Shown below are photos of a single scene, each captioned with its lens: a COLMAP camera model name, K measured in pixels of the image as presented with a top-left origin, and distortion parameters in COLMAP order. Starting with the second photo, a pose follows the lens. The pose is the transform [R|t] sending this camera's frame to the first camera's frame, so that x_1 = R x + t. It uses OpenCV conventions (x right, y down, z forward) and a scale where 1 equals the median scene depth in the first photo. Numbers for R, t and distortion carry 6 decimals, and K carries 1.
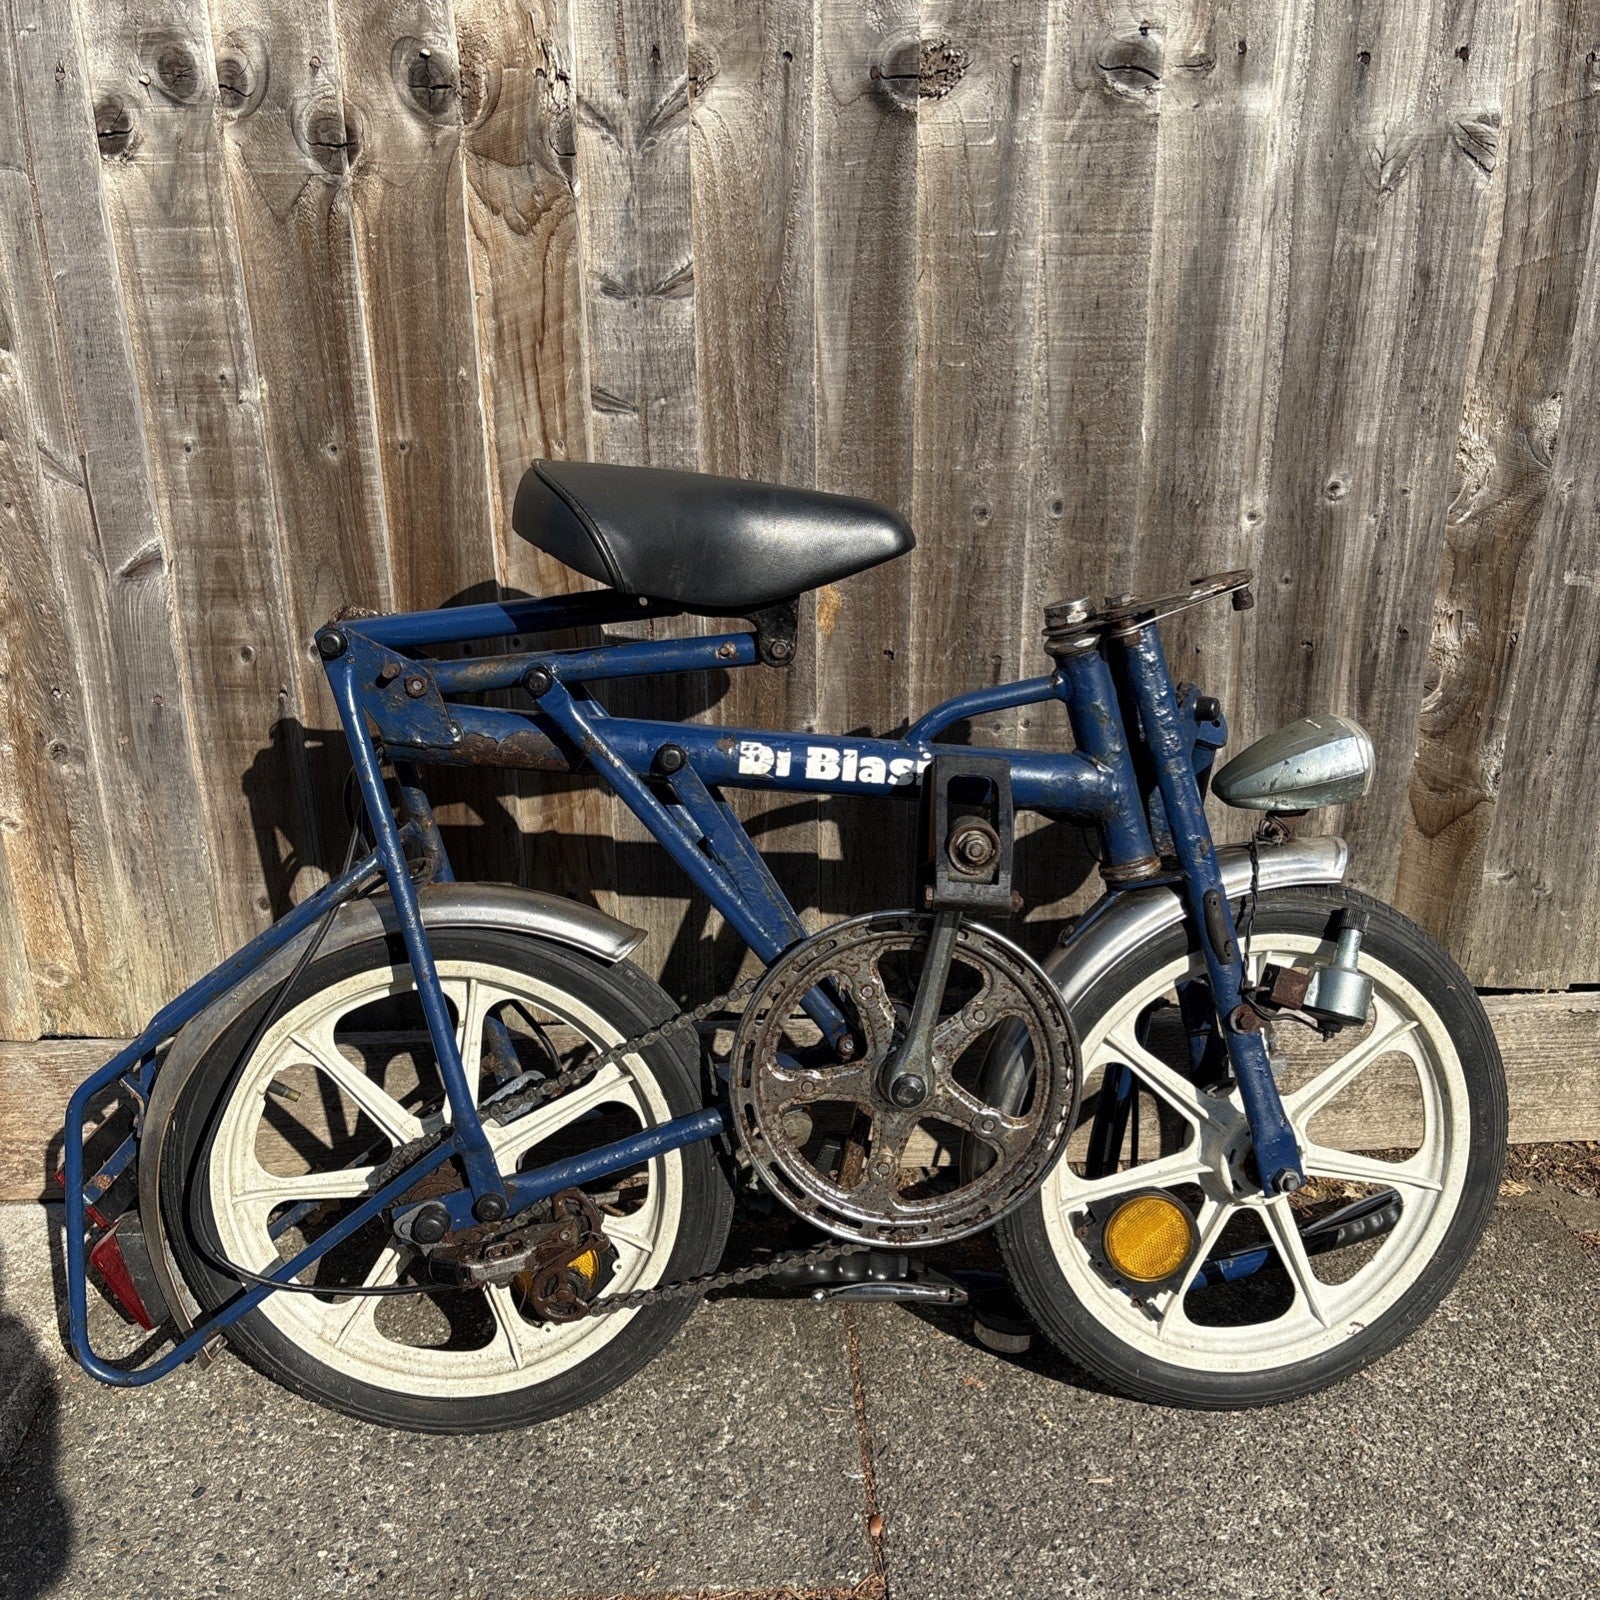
lens RADIAL K [[1639.7, 0, 797.2], [0, 1639.7, 813.8], [0, 0, 1]] dist [0.018959, 0.000000]
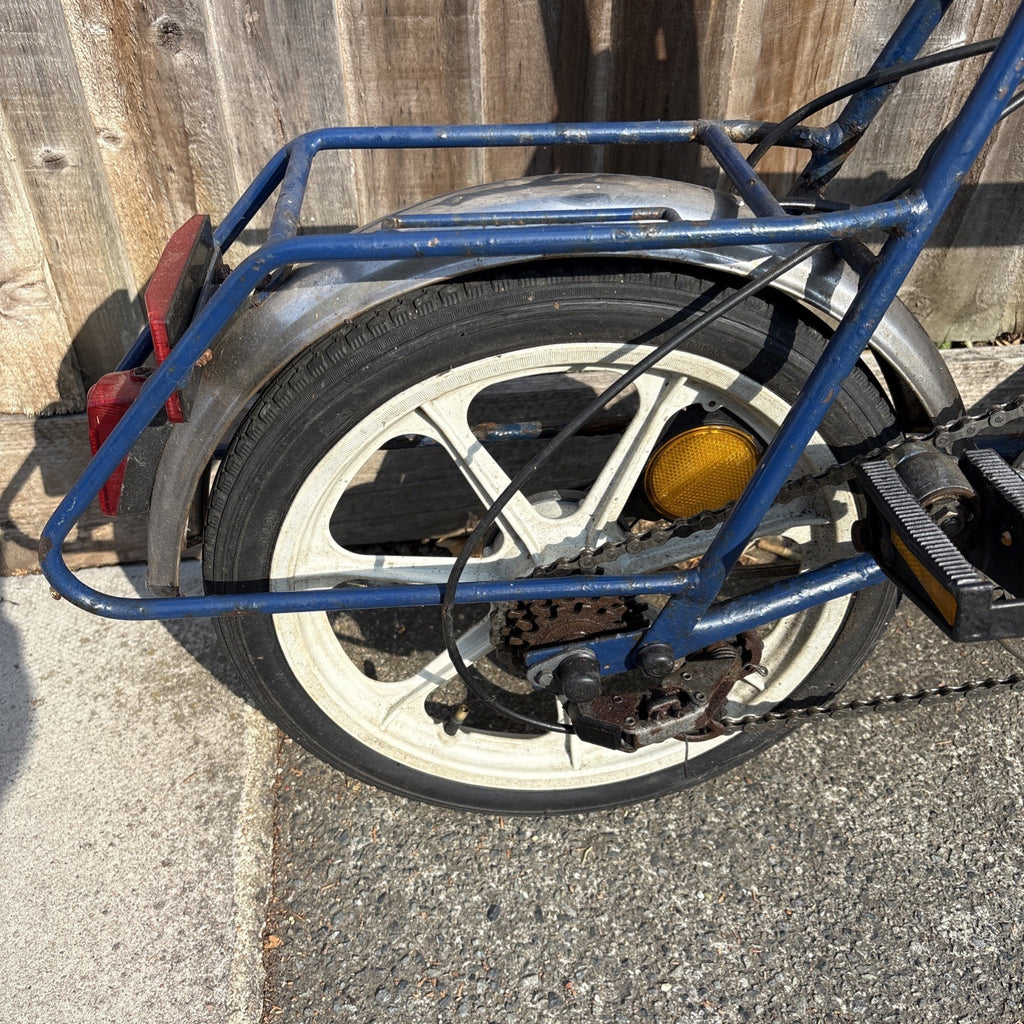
lens RADIAL K [[1049.4, 0, 510.1], [0, 1049.4, 509.0], [0, 0, 1]] dist [0.018959, 0.000000]
pose [[0.997482, -0.039917, 0.058625, -0.361603], [0.018449, 0.944161, 0.328968, 0.012970], [-0.068483, -0.327058, 0.942519, 0.505058]]
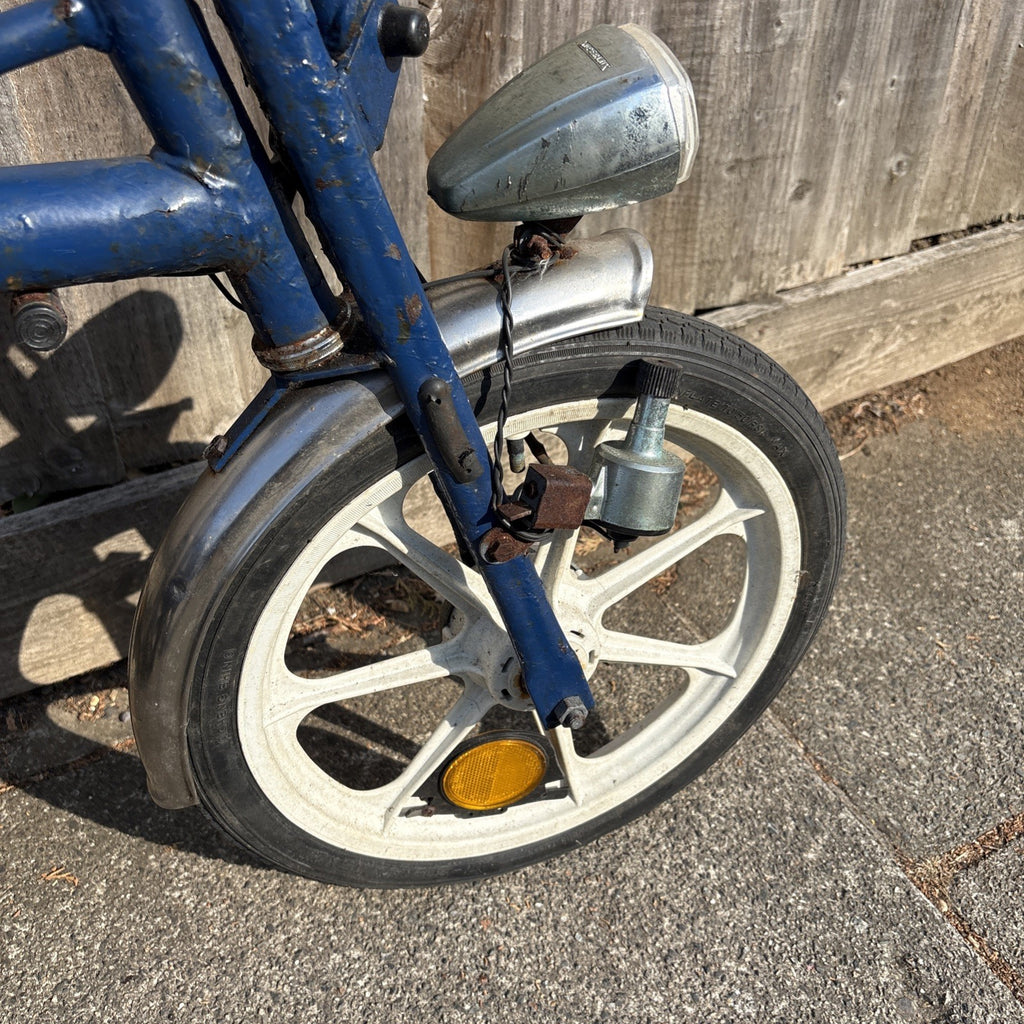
lens RADIAL K [[1049.4, 0, 519.6], [0, 1049.4, 520.5], [0, 0, 1]] dist [0.018959, 0.000000]
pose [[0.900547, -0.262935, 0.346236, 0.215220], [0.141093, 0.930036, 0.339300, -0.013825], [-0.411226, -0.256705, 0.874640, 0.553770]]
